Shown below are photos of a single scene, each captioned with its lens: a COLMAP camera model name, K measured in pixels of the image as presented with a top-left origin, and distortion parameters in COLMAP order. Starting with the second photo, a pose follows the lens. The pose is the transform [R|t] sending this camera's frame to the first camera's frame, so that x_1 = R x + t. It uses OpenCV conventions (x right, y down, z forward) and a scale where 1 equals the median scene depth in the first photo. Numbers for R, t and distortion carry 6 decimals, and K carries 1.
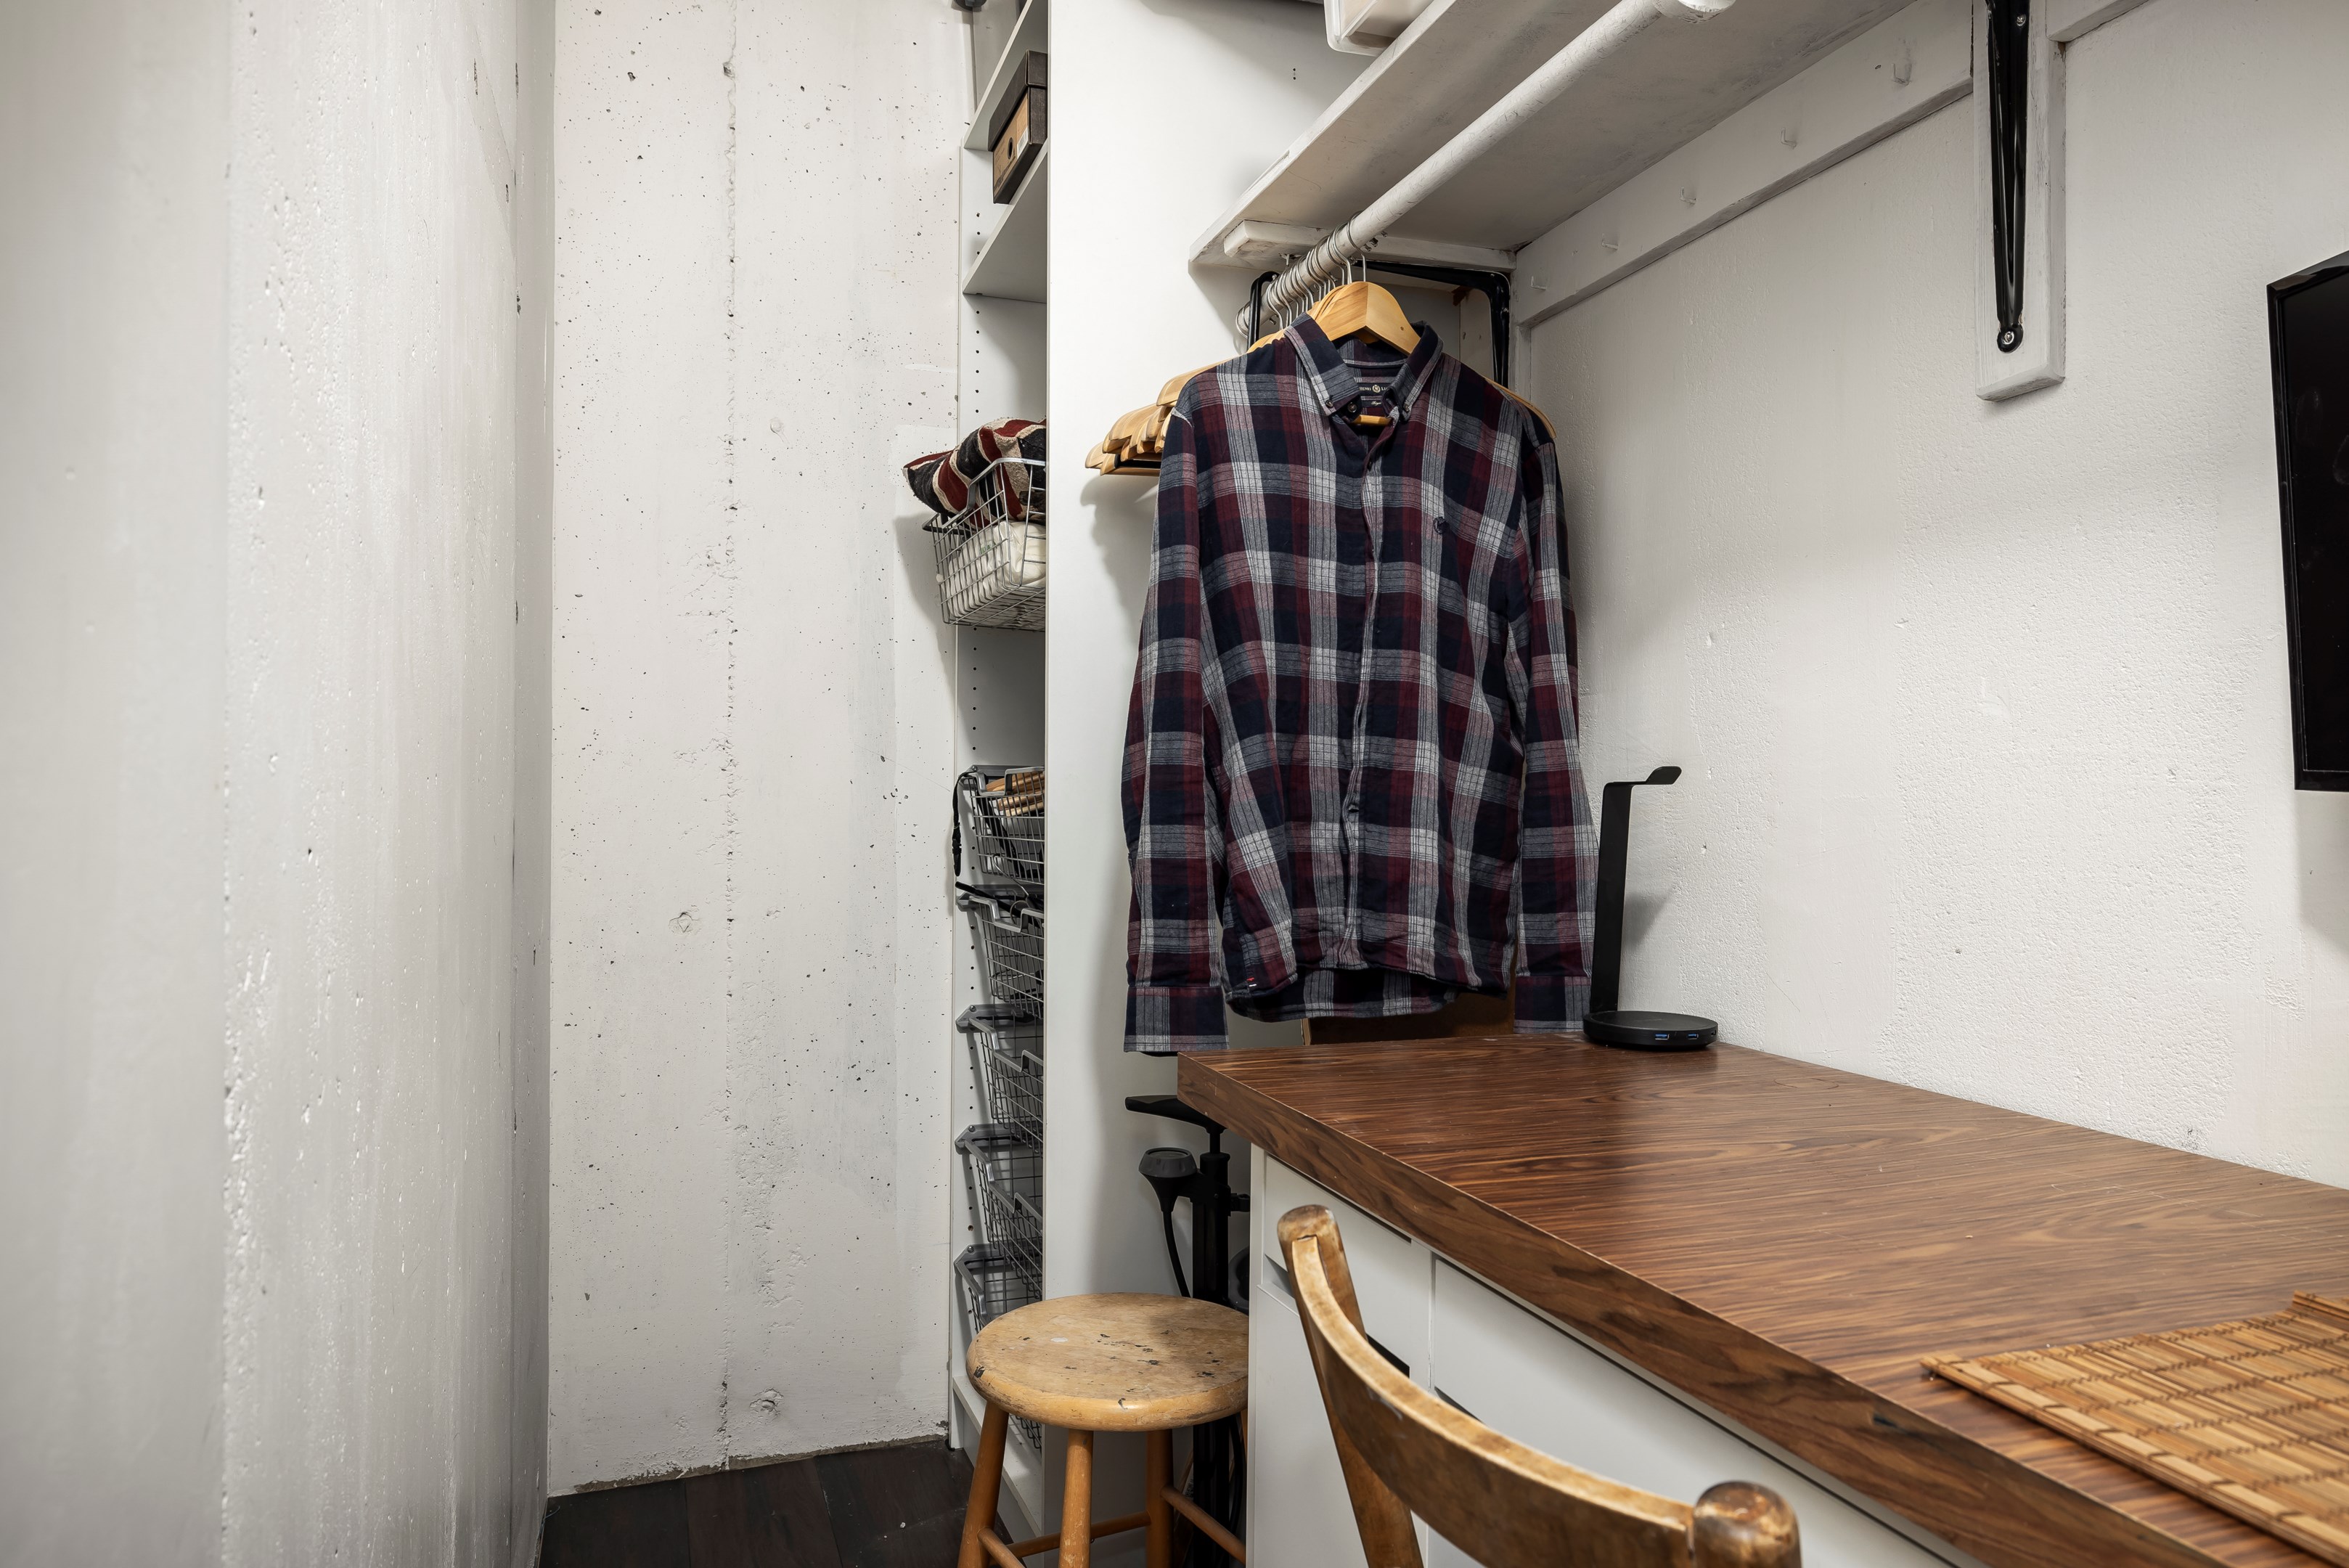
lens RADIAL K [[1459.3, 0, 1164.4], [0, 1459.3, 767.1], [0, 0, 1]] dist [-0.005121, 0.001434]
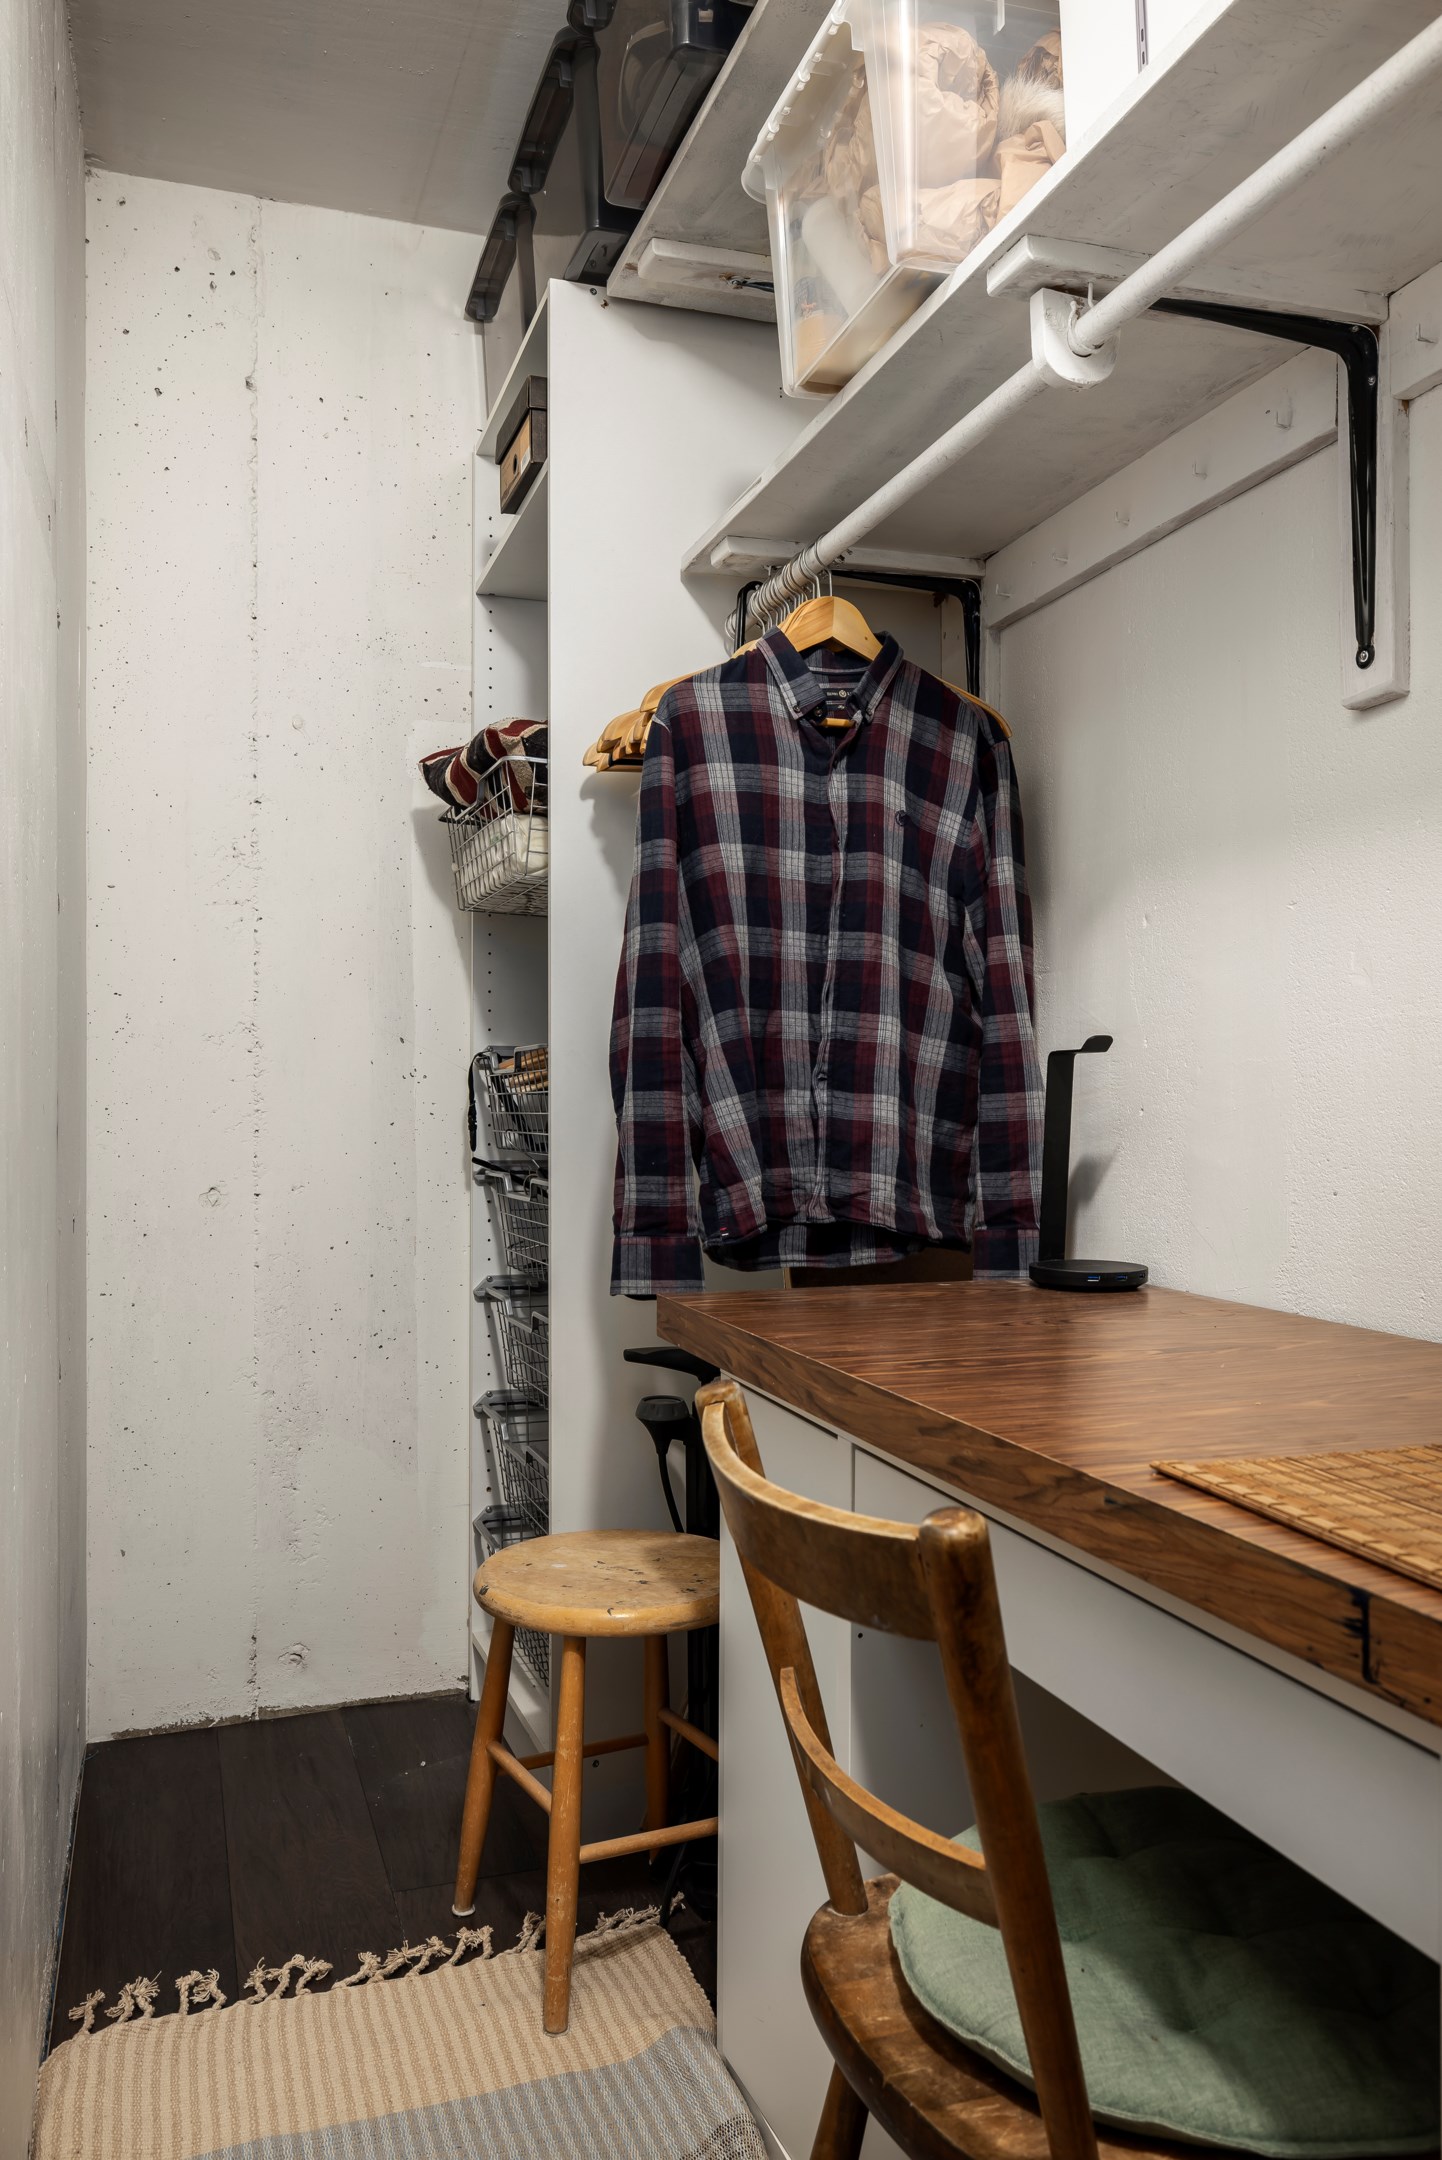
lens RADIAL K [[1603.9, 0, 727.6], [0, 1603.9, 1060.3], [0, 0, 1]] dist [-0.004715, 0.000270]
pose [[0.999966, -0.006699, -0.004771, 0.063455], [0.006688, 0.999975, -0.002322, 0.018052], [0.004787, 0.002290, 0.999986, -0.204651]]
